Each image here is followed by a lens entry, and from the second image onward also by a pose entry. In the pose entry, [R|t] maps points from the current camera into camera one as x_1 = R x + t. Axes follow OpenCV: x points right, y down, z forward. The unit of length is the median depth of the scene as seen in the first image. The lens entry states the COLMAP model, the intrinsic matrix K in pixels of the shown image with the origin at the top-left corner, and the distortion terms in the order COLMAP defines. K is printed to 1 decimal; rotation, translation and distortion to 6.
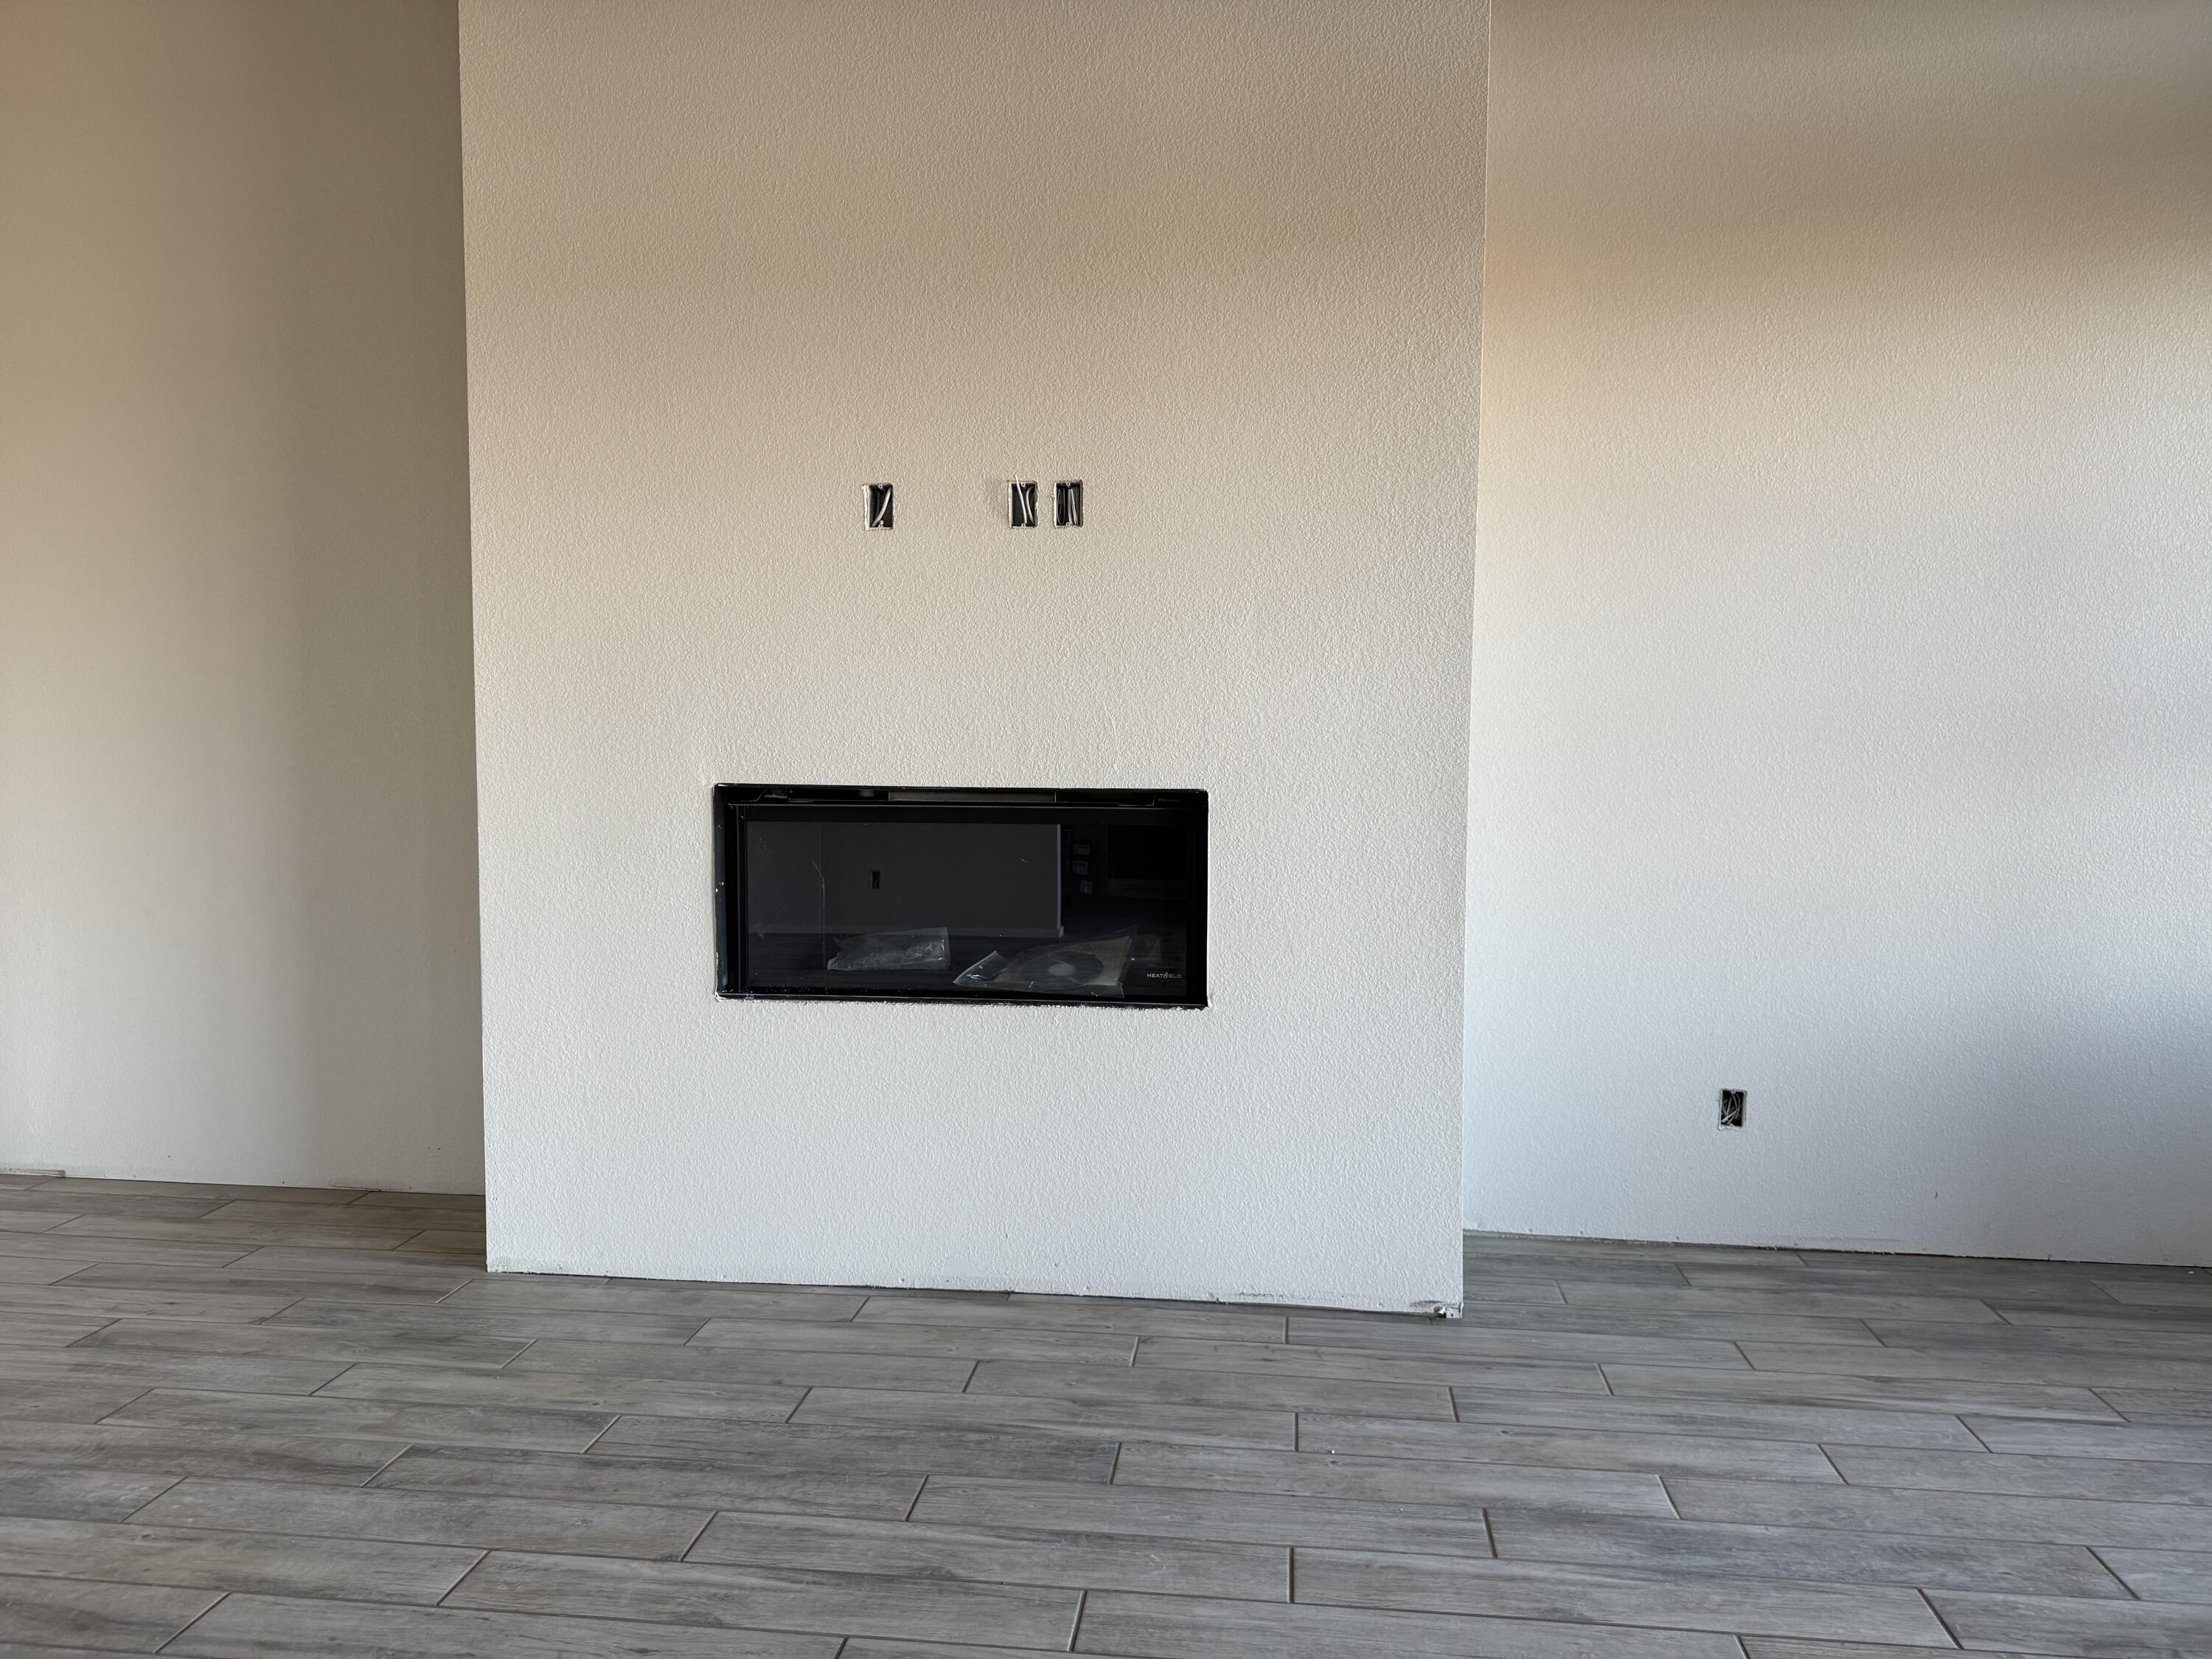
lens RADIAL K [[1512.5, 0, 1106.0], [0, 1512.5, 829.5], [0, 0, 1]] dist [0.002181, 0.002275]
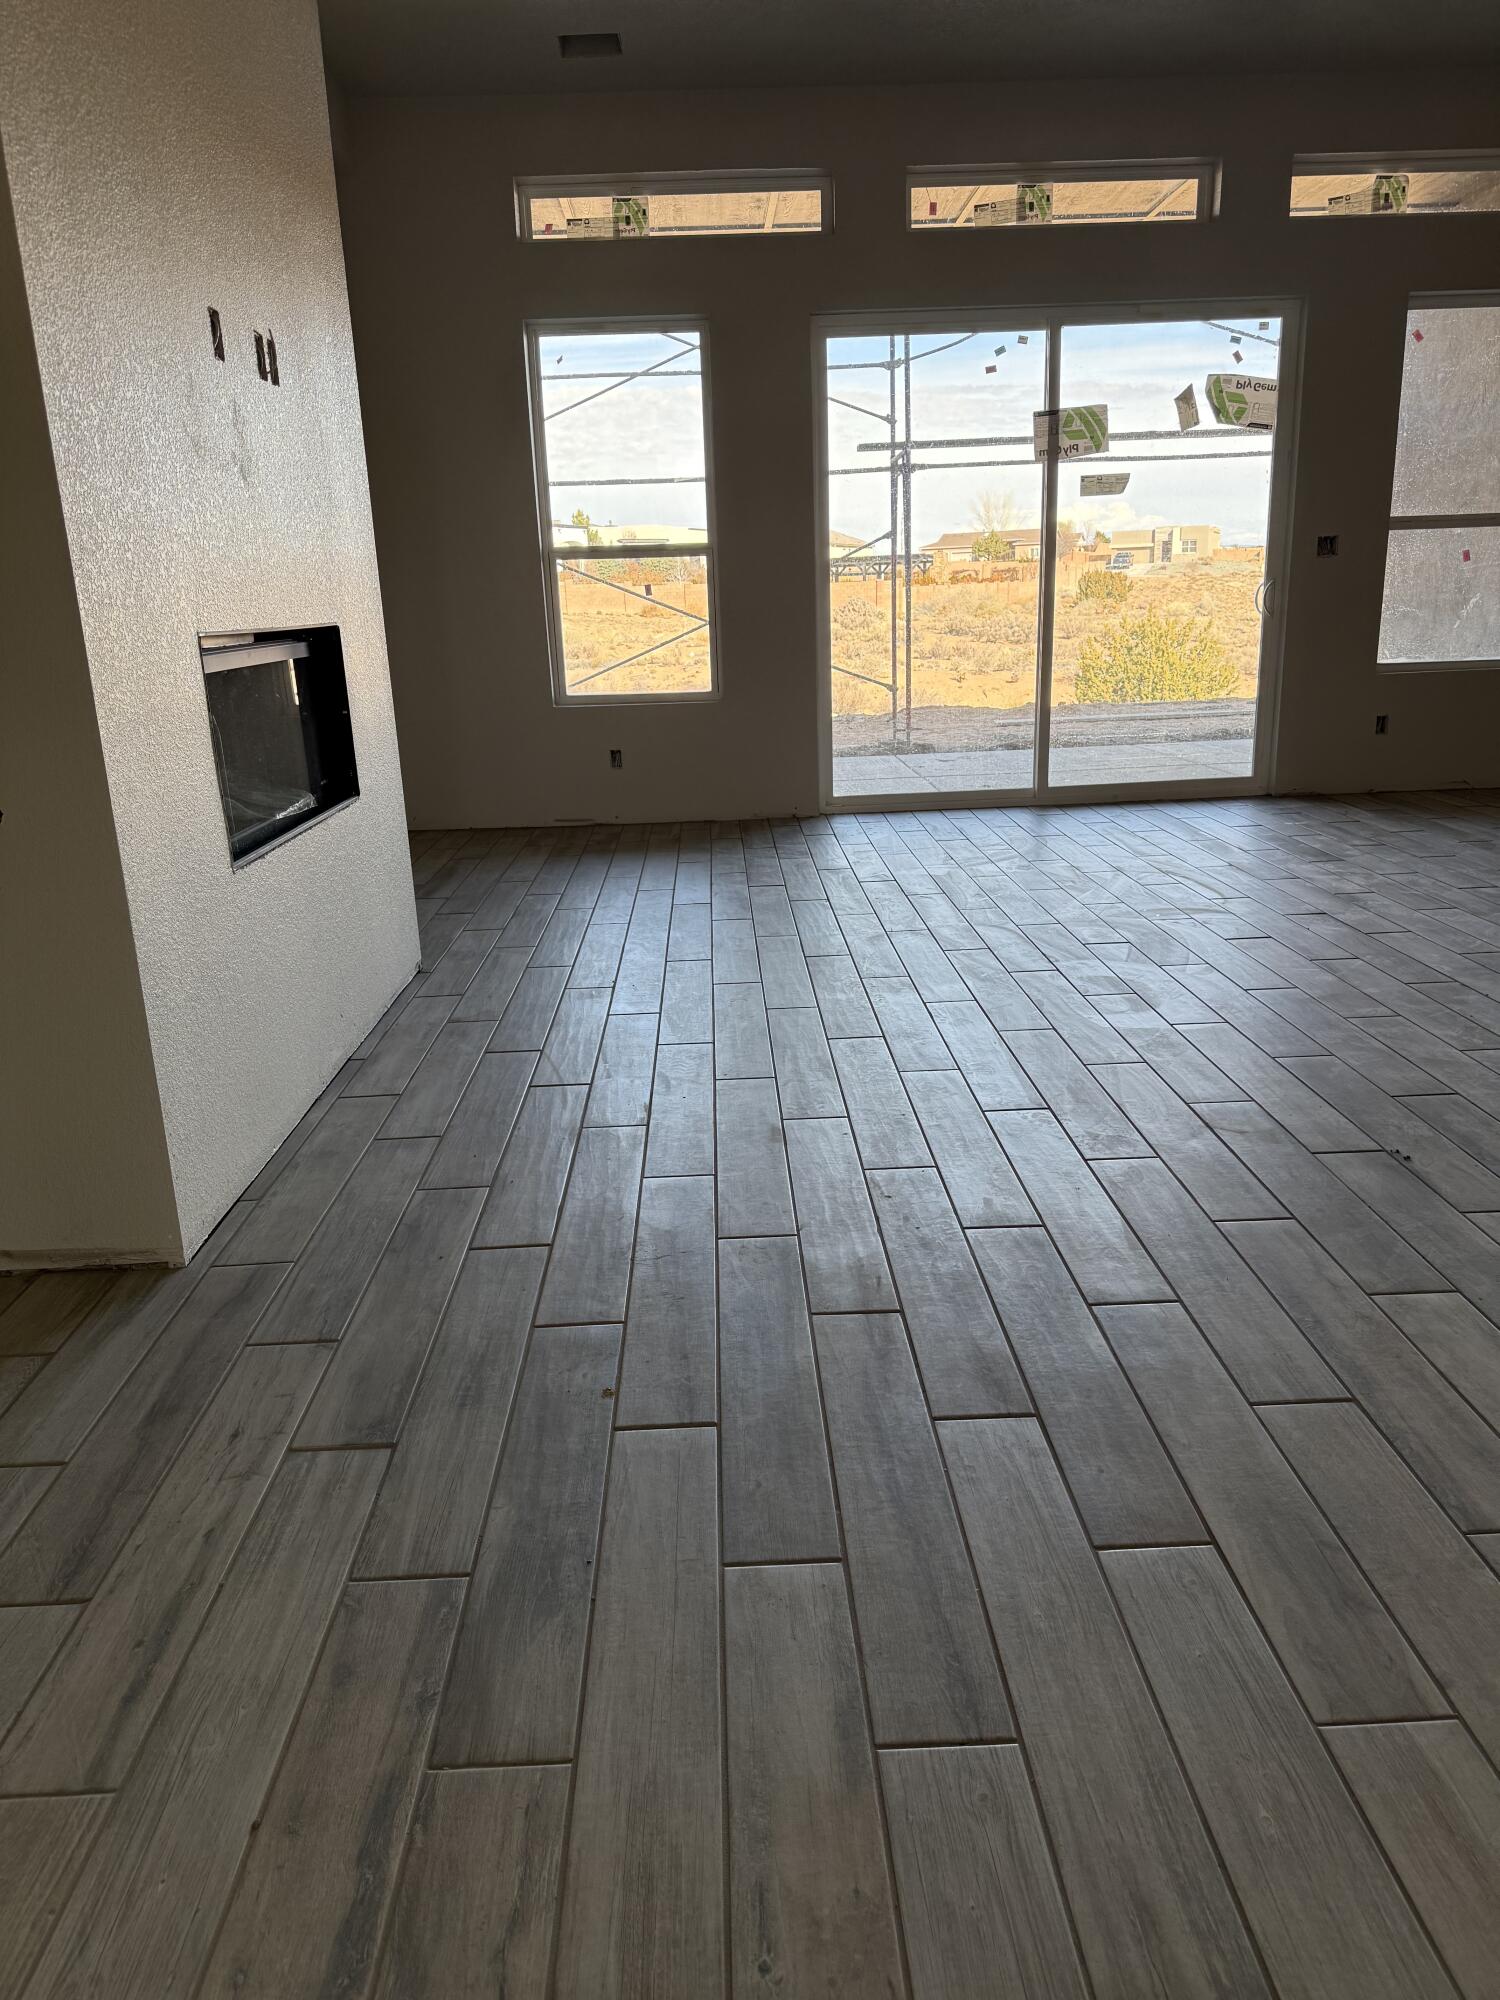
lens RADIAL K [[1367.5, 0, 750.0], [0, 1367.5, 1000.0], [0, 0, 1]] dist [0.002181, 0.002275]
pose [[-0.143270, -0.265306, 0.953460, -1.178071], [0.100629, 0.954501, 0.280716, -0.013072], [-0.984555, 0.136163, -0.110054, 0.827089]]
